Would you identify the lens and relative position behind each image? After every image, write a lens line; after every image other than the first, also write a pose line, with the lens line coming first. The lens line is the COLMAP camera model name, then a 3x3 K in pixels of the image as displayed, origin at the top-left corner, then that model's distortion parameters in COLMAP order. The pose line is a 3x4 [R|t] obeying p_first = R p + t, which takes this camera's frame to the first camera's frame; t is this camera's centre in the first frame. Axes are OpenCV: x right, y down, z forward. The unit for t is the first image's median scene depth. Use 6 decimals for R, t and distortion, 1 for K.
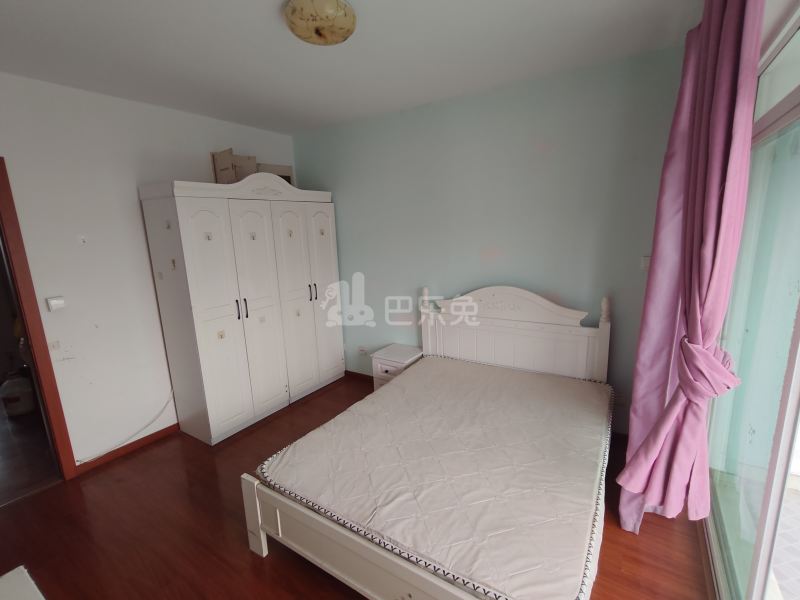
lens RADIAL K [[366.8, 0, 400.0], [0, 366.8, 300.0], [0, 0, 1]] dist [-0.003899, 0.000491]
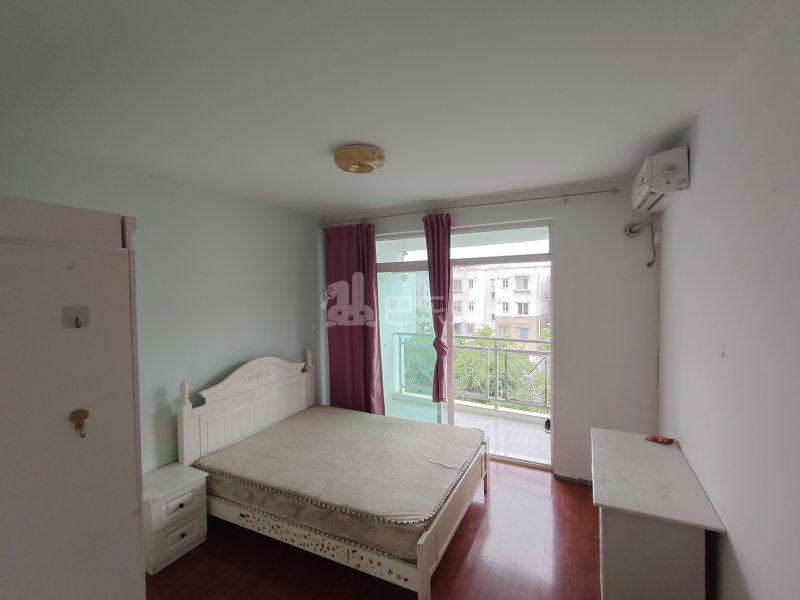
lens RADIAL K [[366.8, 0, 400.0], [0, 366.8, 300.0], [0, 0, 1]] dist [-0.003899, 0.000491]
pose [[-0.124519, 0.030969, 0.991734, -1.012365], [0.222170, 0.975005, -0.002551, -0.121357], [-0.967024, 0.220015, -0.128287, 0.754606]]
